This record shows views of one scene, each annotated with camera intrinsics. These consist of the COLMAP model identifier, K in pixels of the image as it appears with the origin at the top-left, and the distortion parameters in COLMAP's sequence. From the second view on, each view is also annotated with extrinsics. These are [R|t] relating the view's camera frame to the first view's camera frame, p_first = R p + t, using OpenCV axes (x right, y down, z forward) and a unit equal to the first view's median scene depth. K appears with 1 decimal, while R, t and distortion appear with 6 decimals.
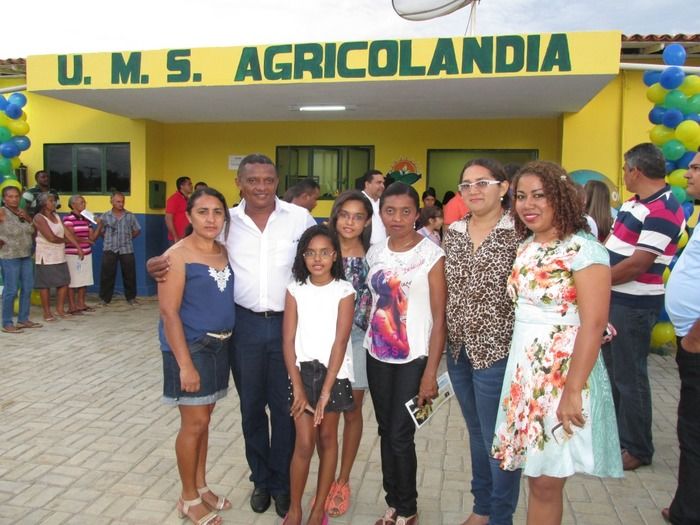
lens RADIAL K [[578.8, 0, 354.0], [0, 578.8, 259.9], [0, 0, 1]] dist [-0.033878, 0.000922]
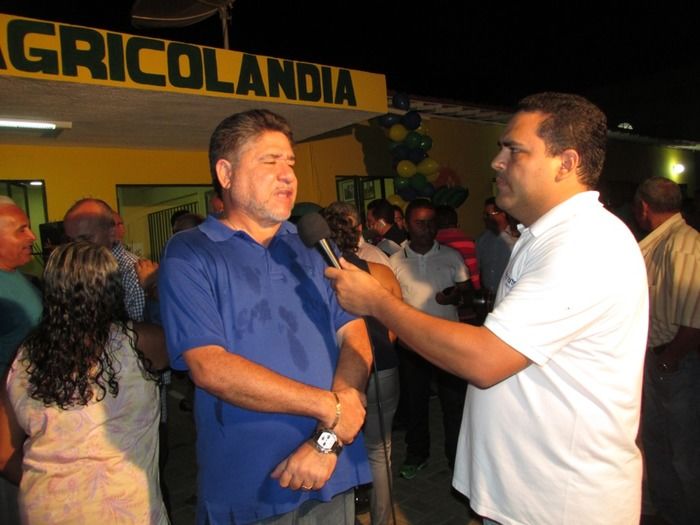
lens RADIAL K [[578.8, 0, 352.0], [0, 578.8, 257.8], [0, 0, 1]] dist [-0.033878, 0.000922]
pose [[0.614958, -0.093716, 0.782971, -0.439467], [0.155075, 0.987896, -0.003554, -0.049103], [-0.773161, 0.123605, 0.622048, 0.353045]]
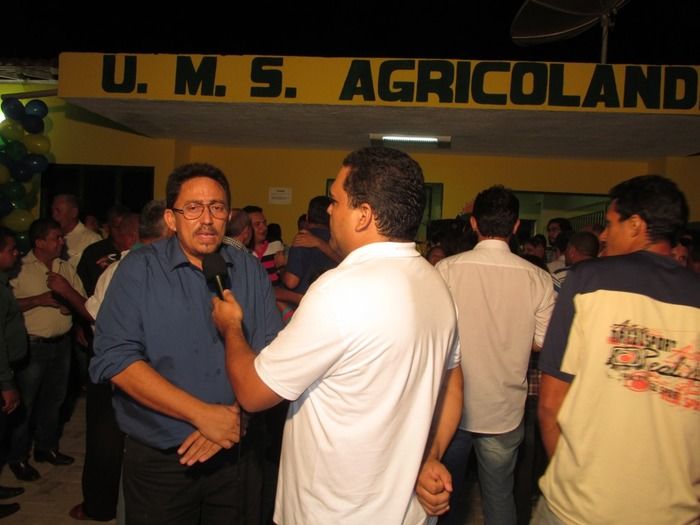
lens RADIAL K [[578.8, 0, 351.1], [0, 578.8, 261.5], [0, 0, 1]] dist [-0.033878, 0.000922]
pose [[0.994194, 0.028605, 0.103733, -0.275021], [-0.023128, 0.998293, -0.053623, -0.041764], [-0.105090, 0.050913, 0.993159, 0.210093]]
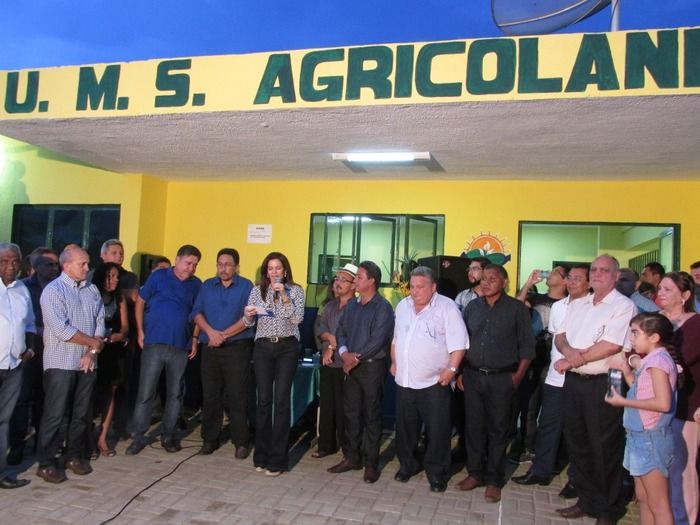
lens RADIAL K [[578.8, 0, 347.5], [0, 578.8, 263.7], [0, 0, 1]] dist [-0.033878, 0.000922]
pose [[0.998107, 0.024502, -0.056402, -0.062156], [-0.031875, 0.990498, -0.133786, -0.048968], [0.052588, 0.135330, 0.989404, 0.393997]]
